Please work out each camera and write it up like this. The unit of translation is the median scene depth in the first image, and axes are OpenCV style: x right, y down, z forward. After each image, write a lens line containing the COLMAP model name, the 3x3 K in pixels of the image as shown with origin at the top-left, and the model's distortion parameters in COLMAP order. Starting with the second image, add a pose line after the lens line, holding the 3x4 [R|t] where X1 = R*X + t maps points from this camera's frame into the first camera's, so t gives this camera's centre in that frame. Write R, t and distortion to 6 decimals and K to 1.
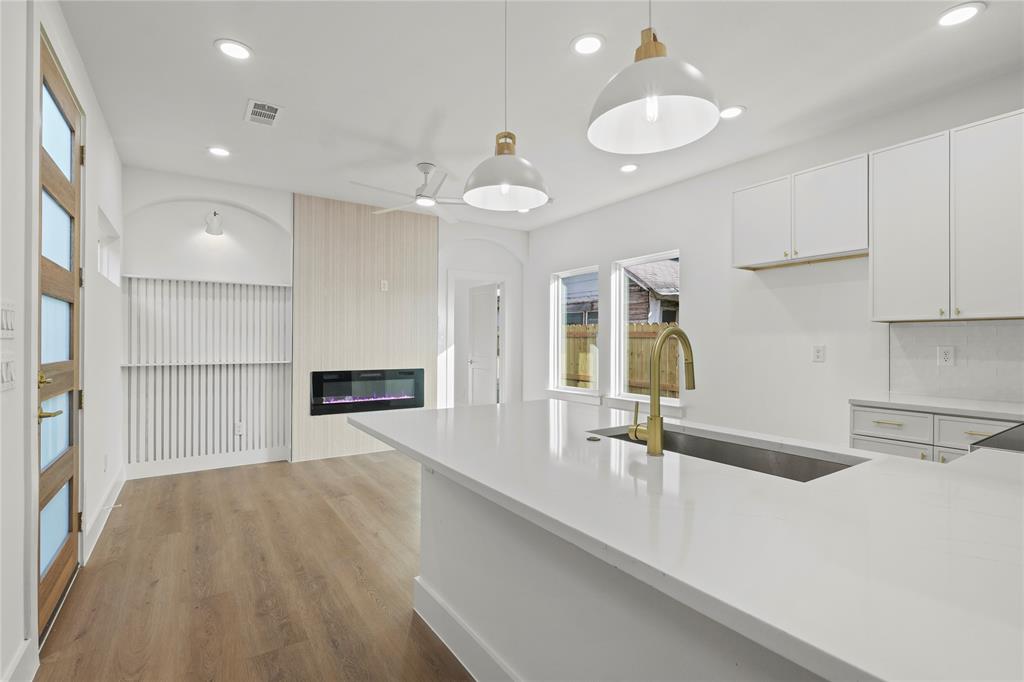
lens RADIAL K [[473.2, 0, 508.1], [0, 473.2, 346.3], [0, 0, 1]] dist [0.000472, -0.000036]
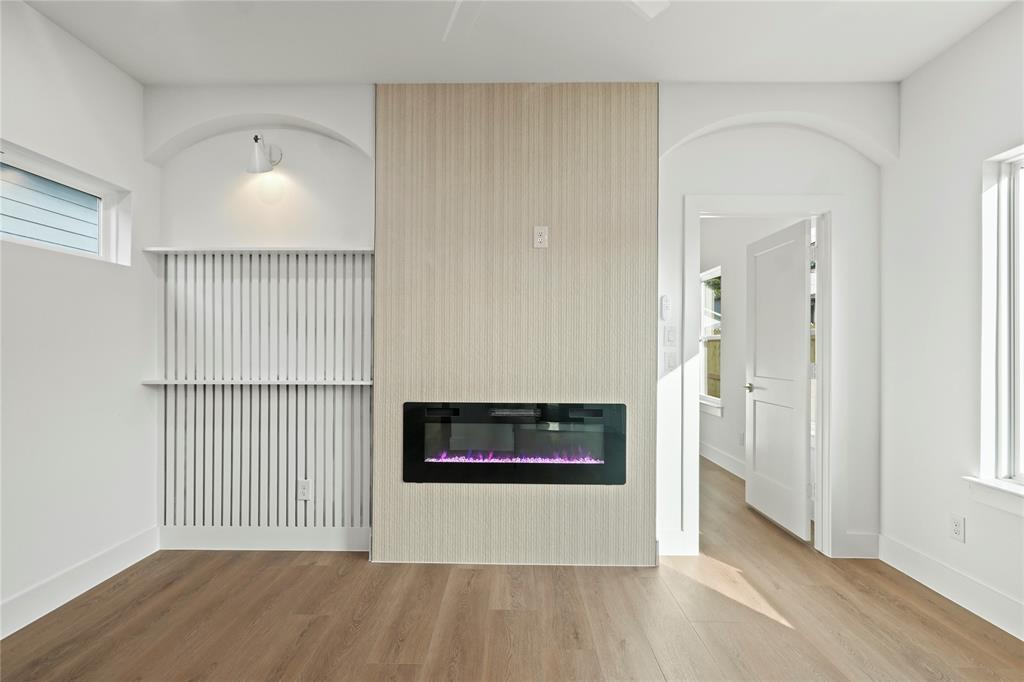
lens RADIAL K [[473.2, 0, 508.1], [0, 473.2, 346.3], [0, 0, 1]] dist [0.000472, -0.000036]
pose [[0.821092, 0.000338, -0.570796, -0.002729], [-0.006289, 0.999944, -0.008454, -0.008058], [0.570762, 0.010531, 0.821048, 0.637202]]
